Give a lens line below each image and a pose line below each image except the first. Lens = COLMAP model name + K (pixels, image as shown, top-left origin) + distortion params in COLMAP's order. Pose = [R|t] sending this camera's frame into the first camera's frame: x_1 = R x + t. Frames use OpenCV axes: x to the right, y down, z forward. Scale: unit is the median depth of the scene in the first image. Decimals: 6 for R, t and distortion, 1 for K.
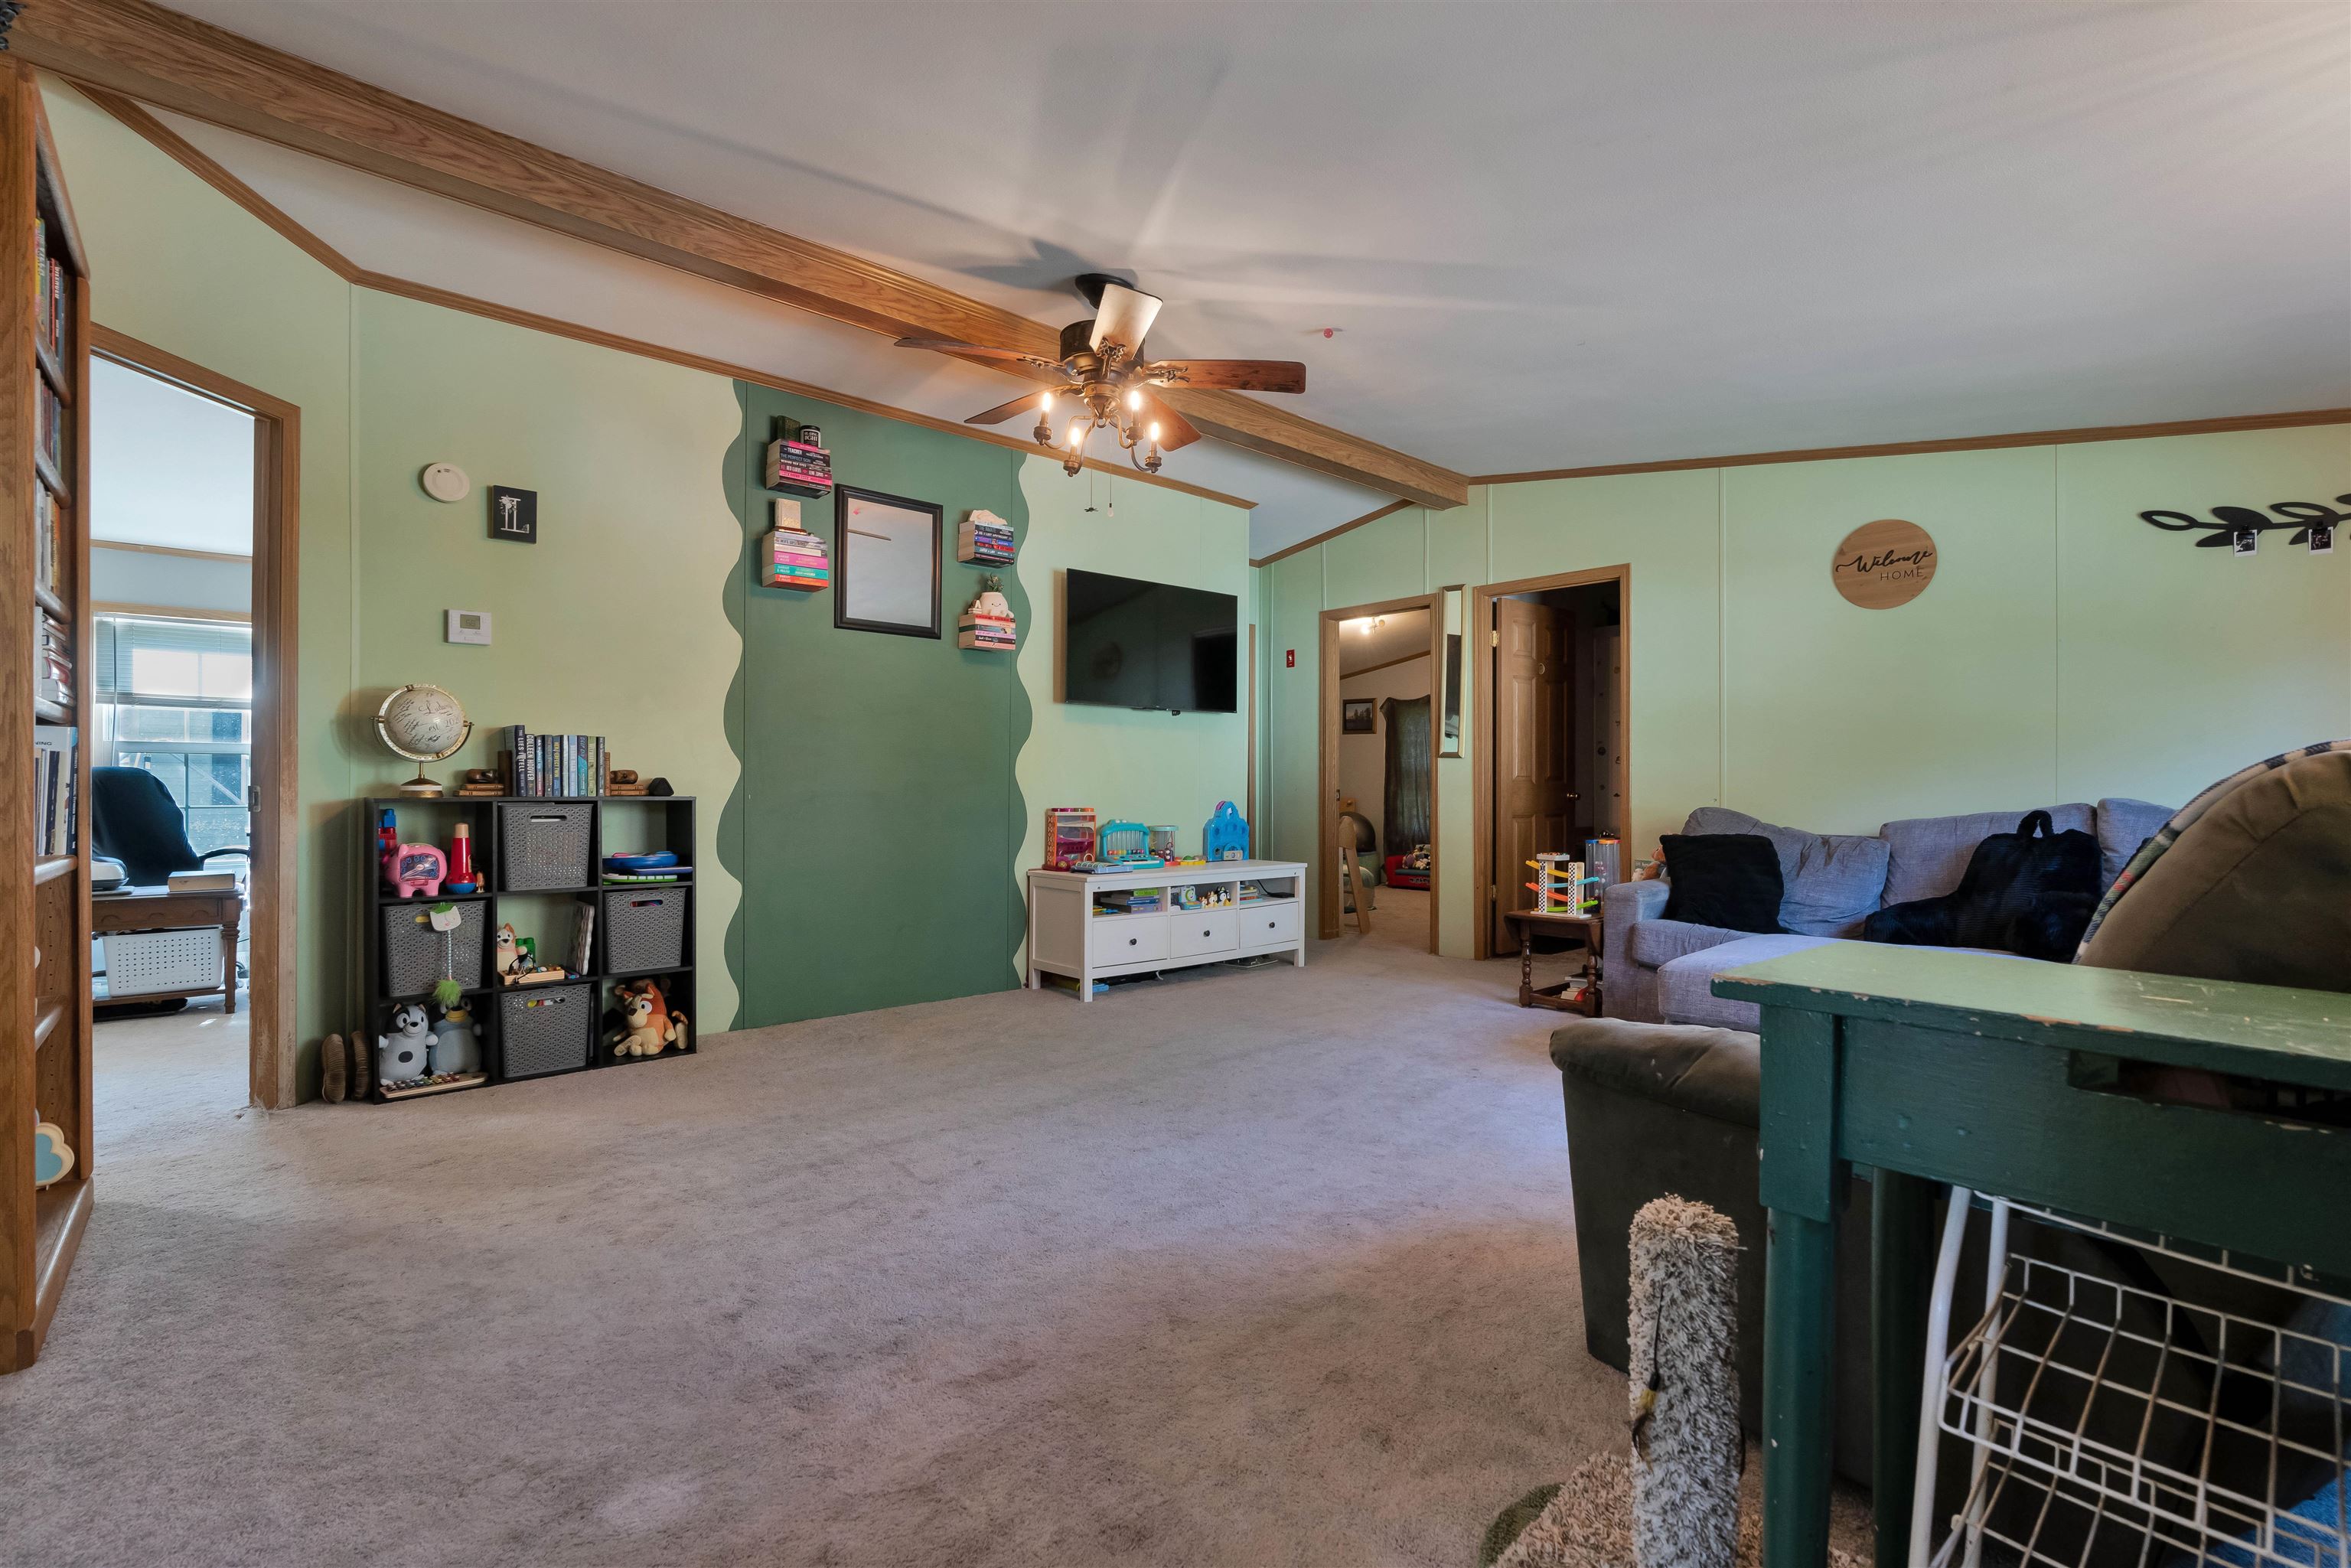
lens RADIAL K [[1047.0, 0, 1184.6], [0, 1047.0, 781.6], [0, 0, 1]] dist [-0.014037, 0.006441]
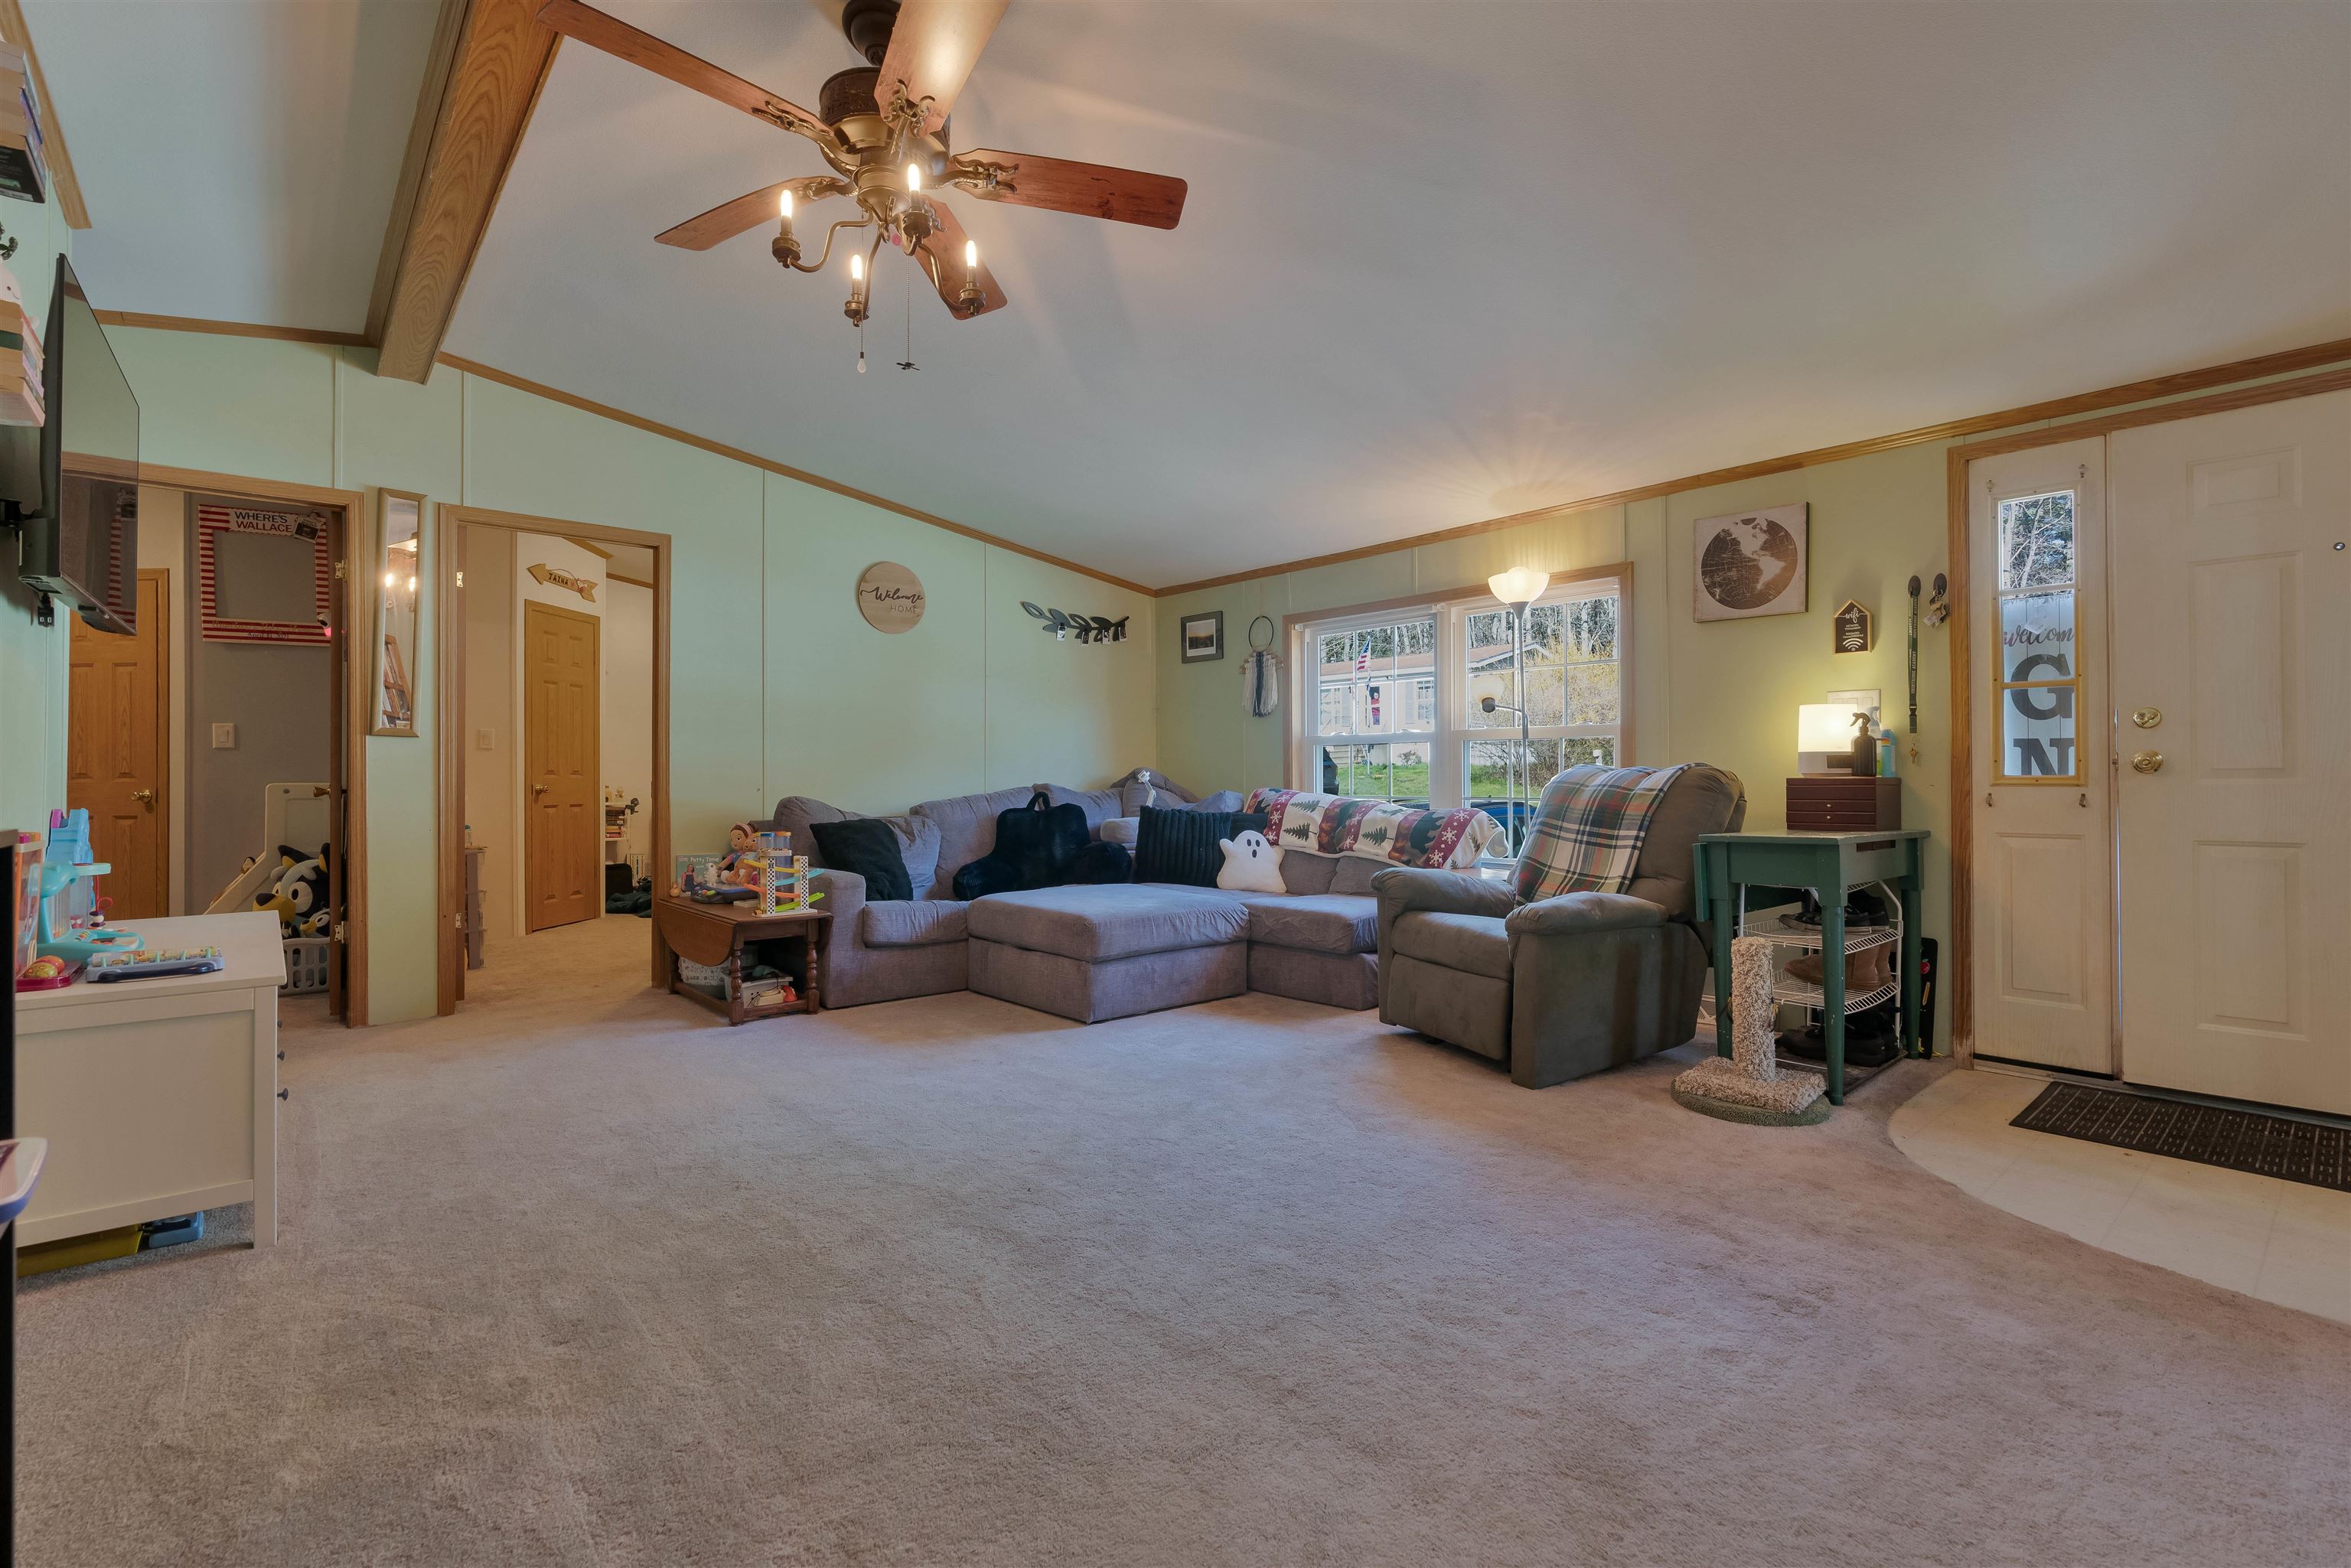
lens RADIAL K [[1047.0, 0, 1184.6], [0, 1047.0, 781.6], [0, 0, 1]] dist [-0.014037, 0.006441]
pose [[0.033752, -0.008851, 0.999391, -0.621938], [-0.003506, 0.999954, 0.008975, -0.001320], [-0.999424, -0.003806, 0.033719, 0.664692]]
